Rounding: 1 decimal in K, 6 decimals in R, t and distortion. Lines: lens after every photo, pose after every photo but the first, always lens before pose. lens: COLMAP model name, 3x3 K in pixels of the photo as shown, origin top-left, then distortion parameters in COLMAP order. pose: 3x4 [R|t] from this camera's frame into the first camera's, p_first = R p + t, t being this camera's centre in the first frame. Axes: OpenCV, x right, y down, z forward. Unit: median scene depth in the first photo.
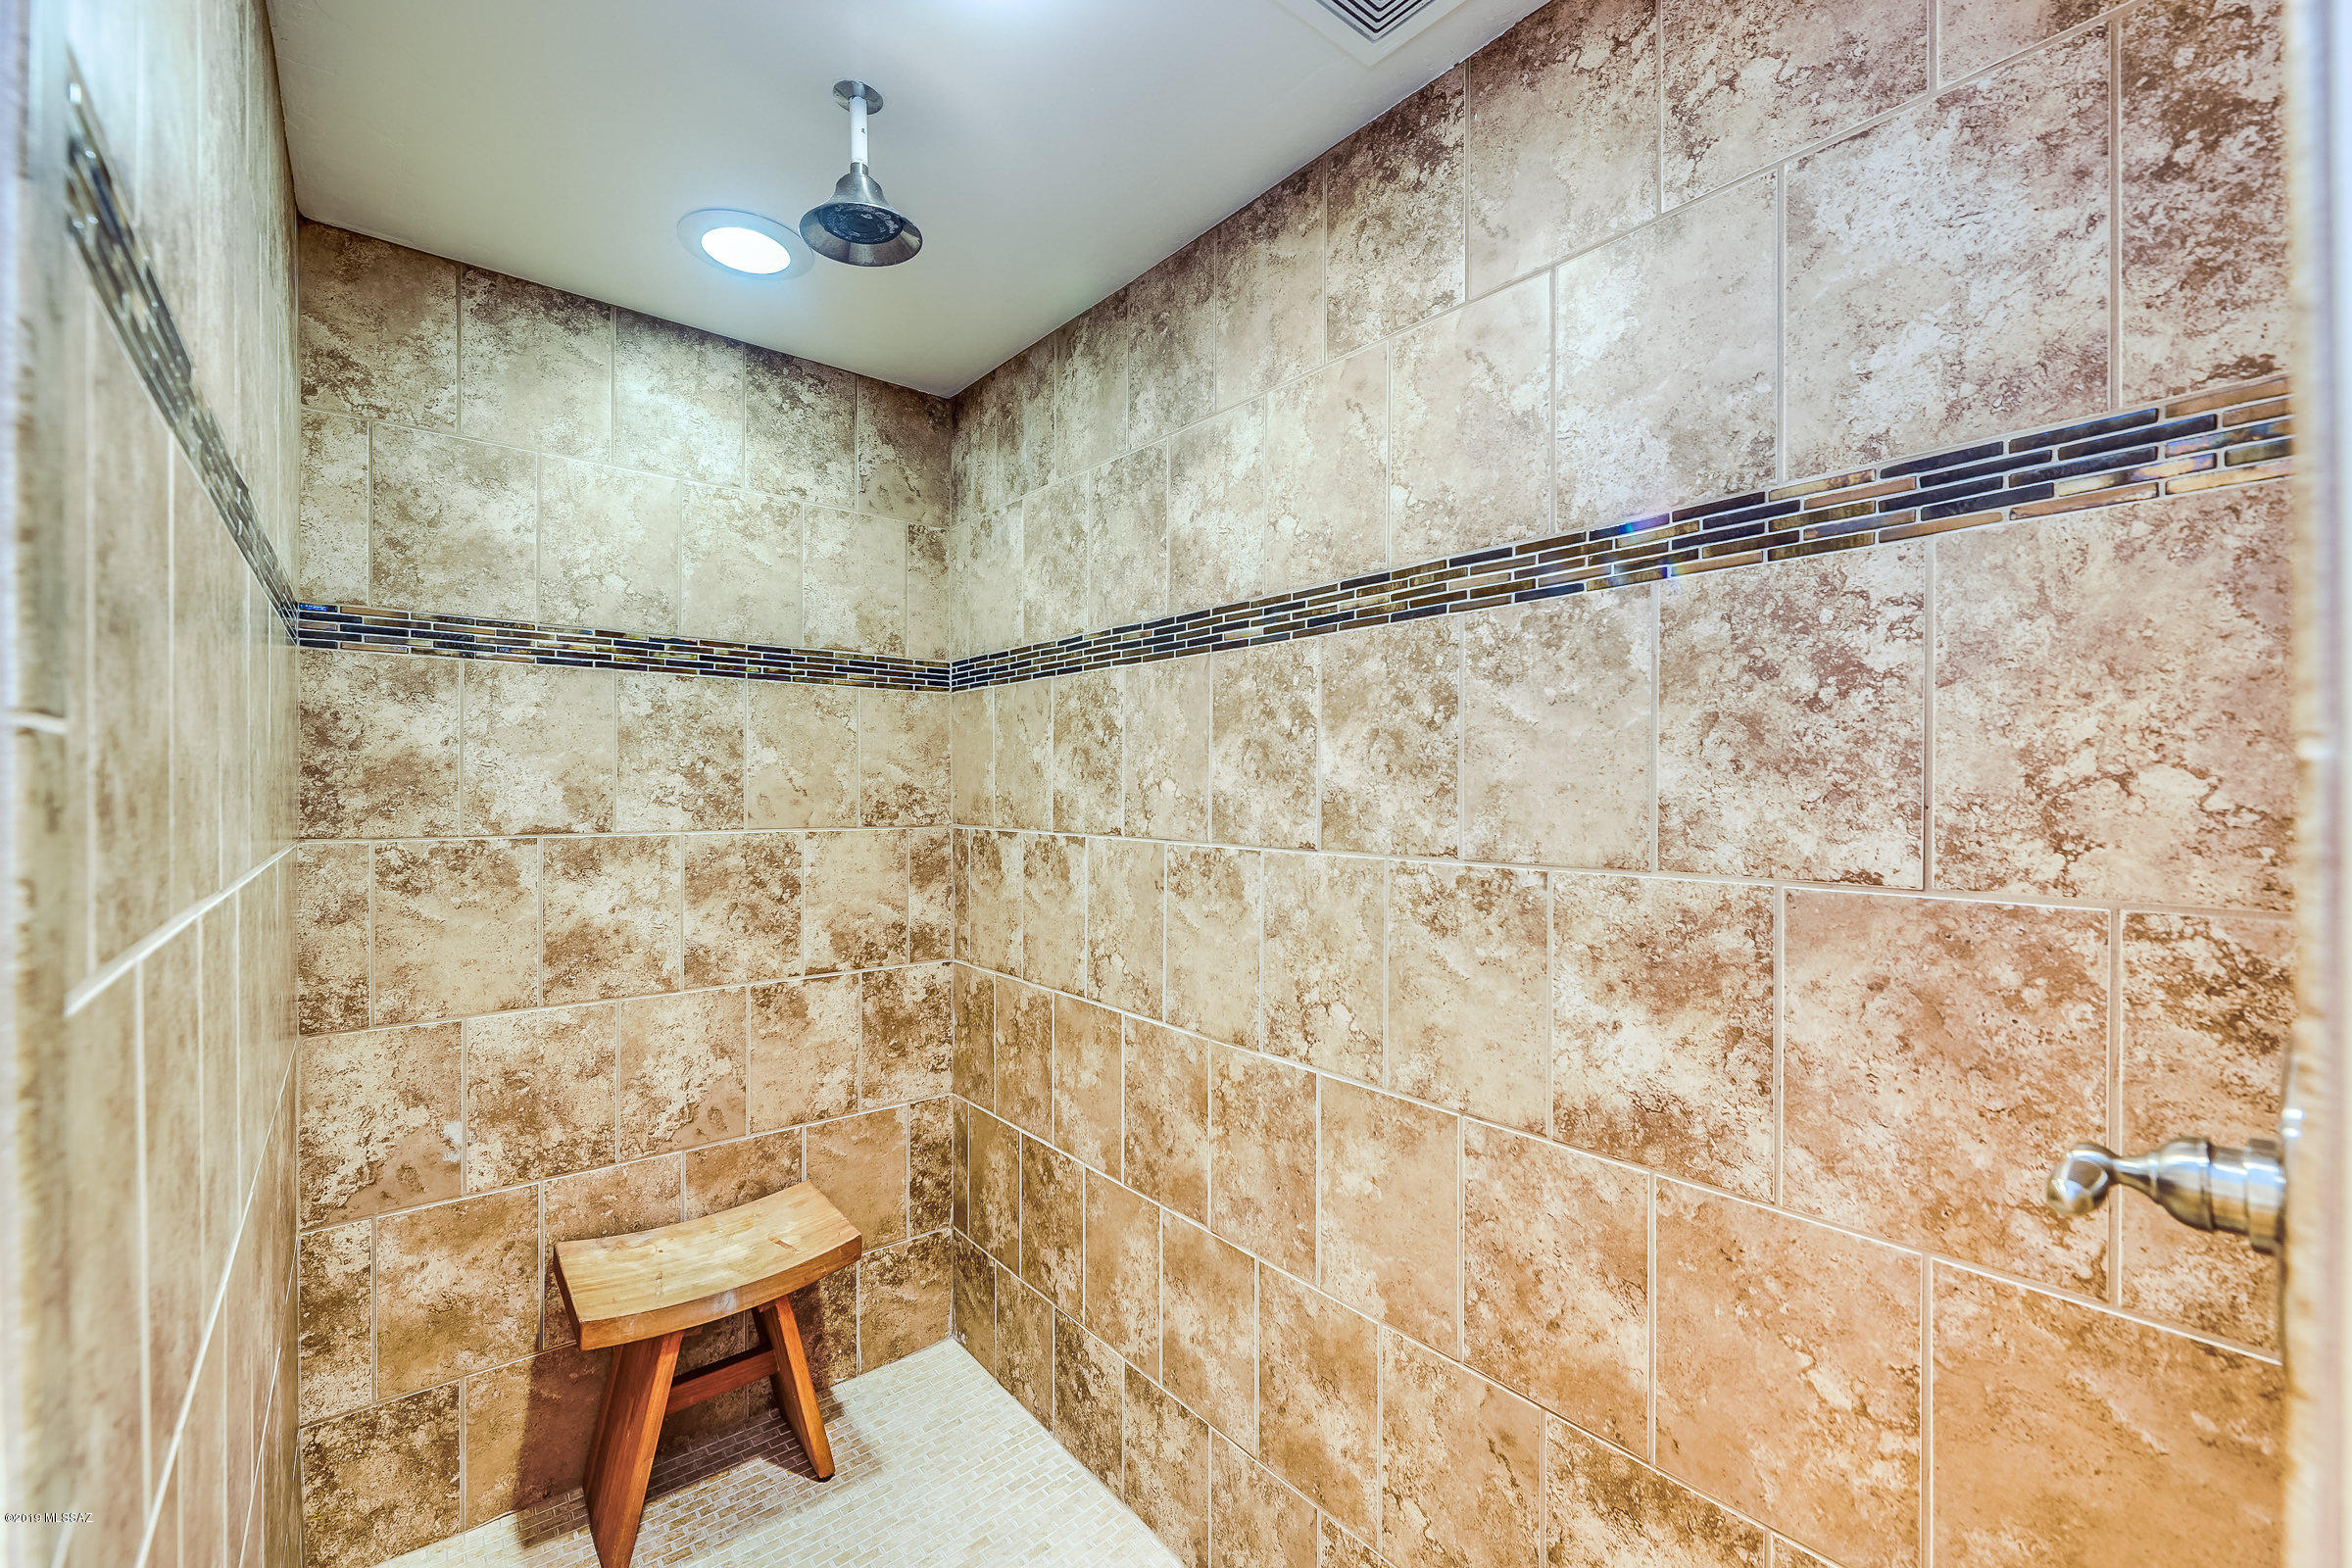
lens RADIAL K [[969.5, 0, 1176.7], [0, 969.5, 785.0], [0, 0, 1]] dist [-0.001750, 0.002218]
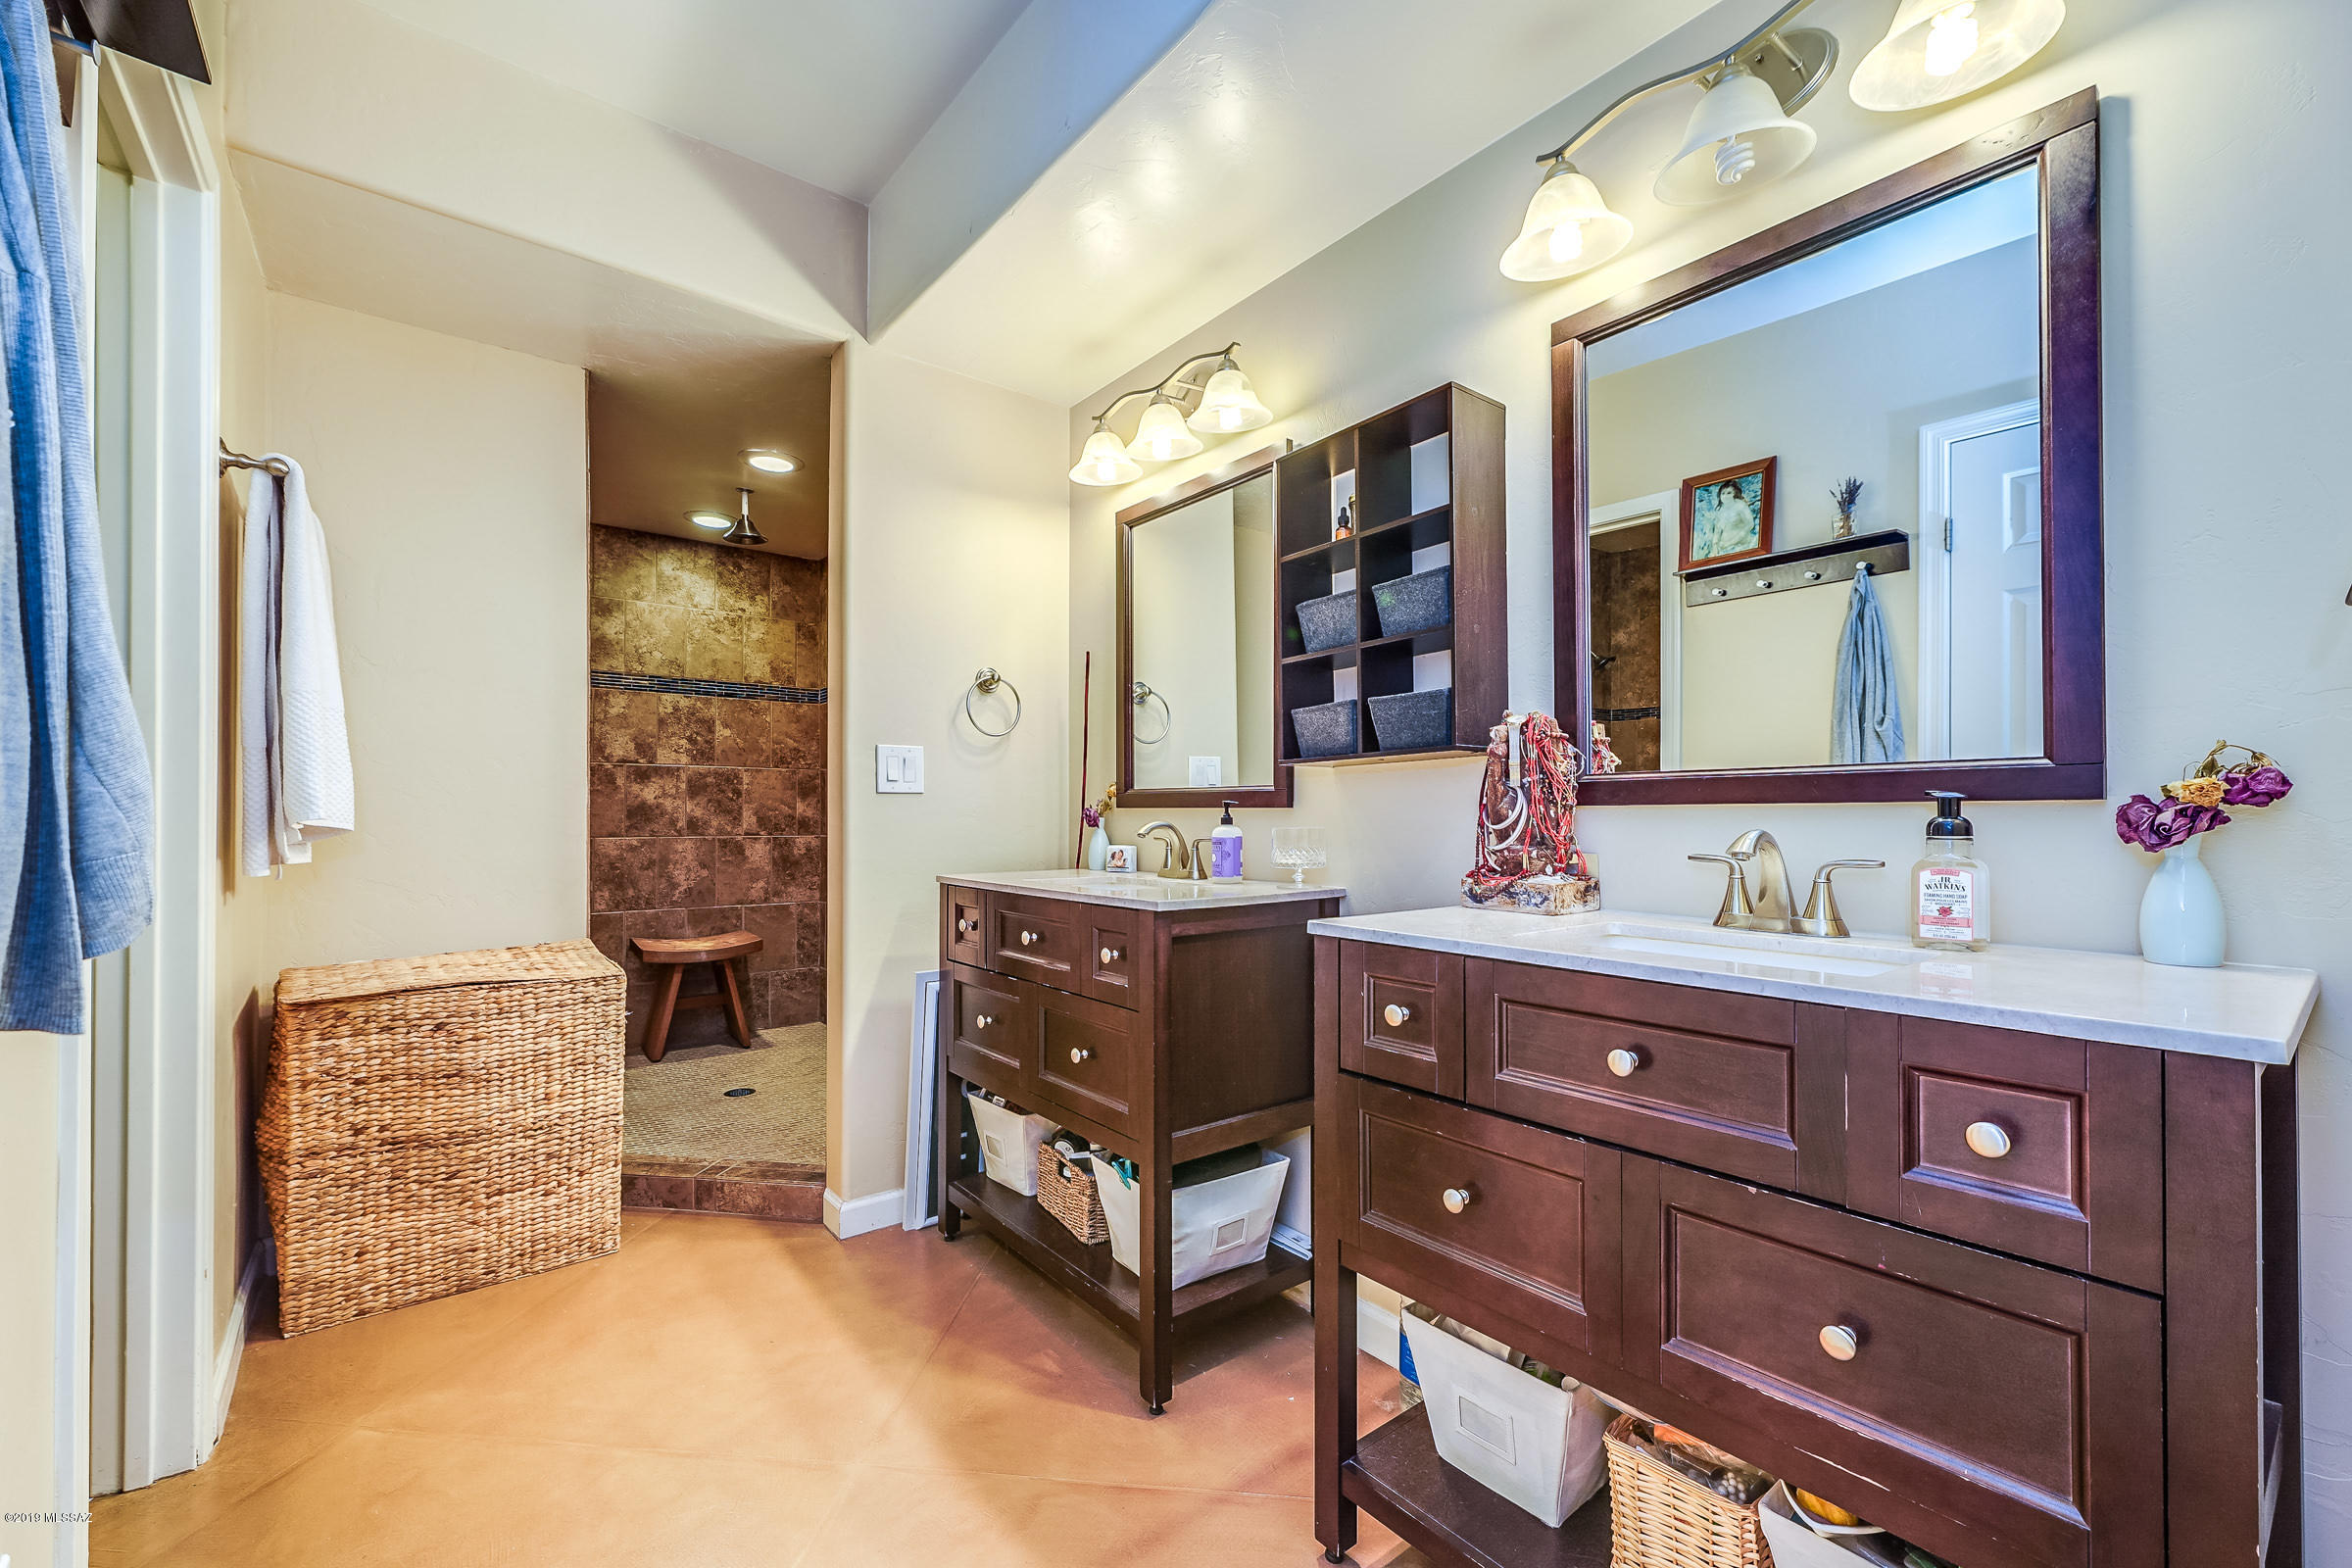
lens RADIAL K [[969.5, 0, 1189.8], [0, 969.5, 804.7], [0, 0, 1]] dist [-0.001750, 0.002218]
pose [[0.999869, -0.002490, -0.016007, 0.690697], [0.002272, 0.999905, -0.013604, 0.174036], [0.016040, 0.013566, 0.999779, -1.222460]]
